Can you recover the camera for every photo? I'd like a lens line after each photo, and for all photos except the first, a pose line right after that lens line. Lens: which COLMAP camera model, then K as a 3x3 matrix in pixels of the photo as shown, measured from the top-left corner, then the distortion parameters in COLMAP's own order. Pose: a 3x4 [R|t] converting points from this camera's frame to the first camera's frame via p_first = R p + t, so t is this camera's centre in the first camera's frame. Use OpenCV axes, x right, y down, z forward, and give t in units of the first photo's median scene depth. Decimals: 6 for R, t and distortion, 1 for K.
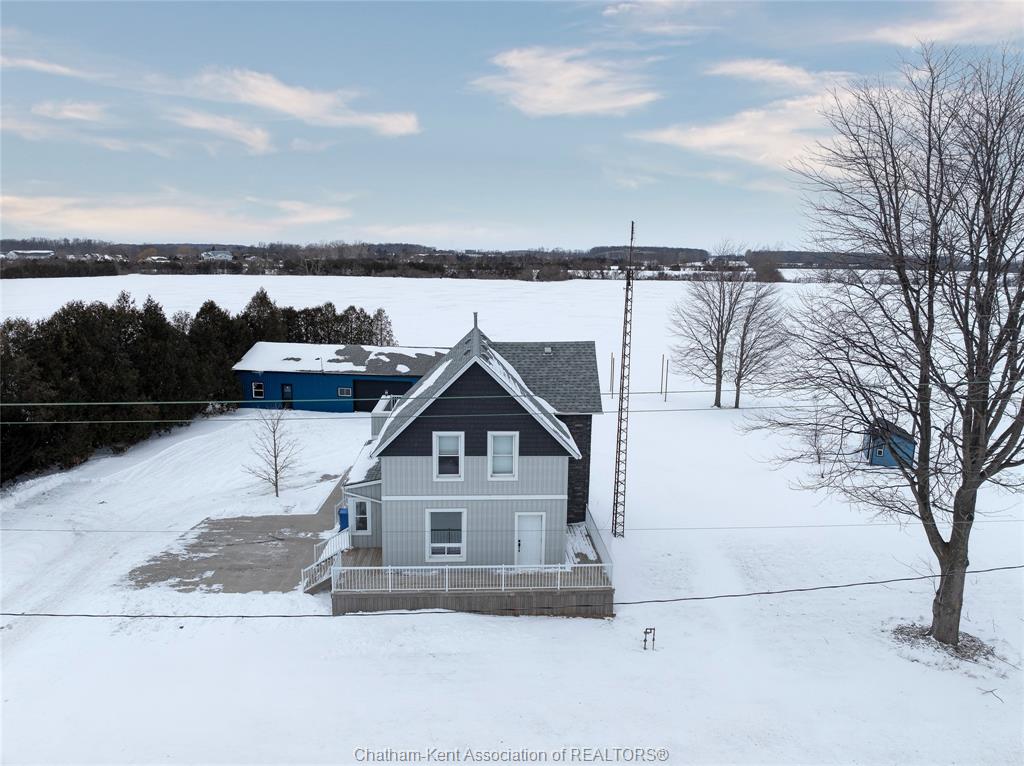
lens RADIAL K [[715.6, 0, 512.0], [0, 715.6, 383.0], [0, 0, 1]] dist [-0.026064, -0.027847]
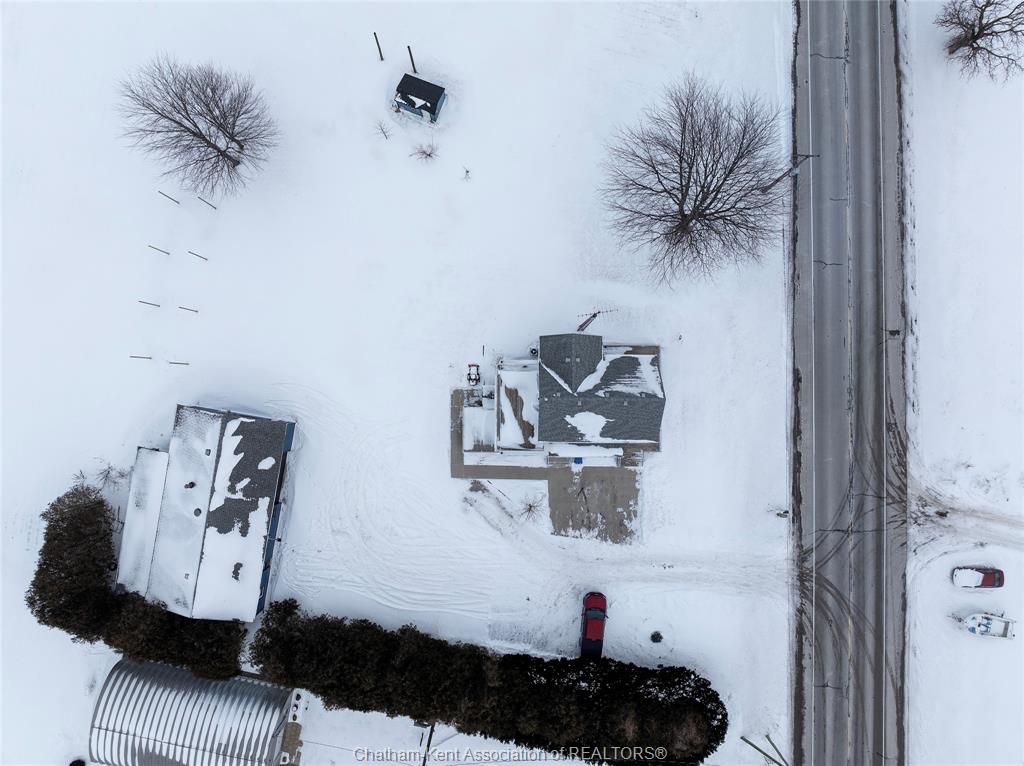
lens RADIAL K [[724.0, 0, 512.0], [0, 724.0, 383.0], [0, 0, 1]] dist [-0.061593, 0.035732]
pose [[0.056131, -0.998413, -0.004545, -0.005401], [0.170902, 0.005123, 0.985275, -1.027461], [-0.983688, -0.056082, 0.170919, 0.454947]]
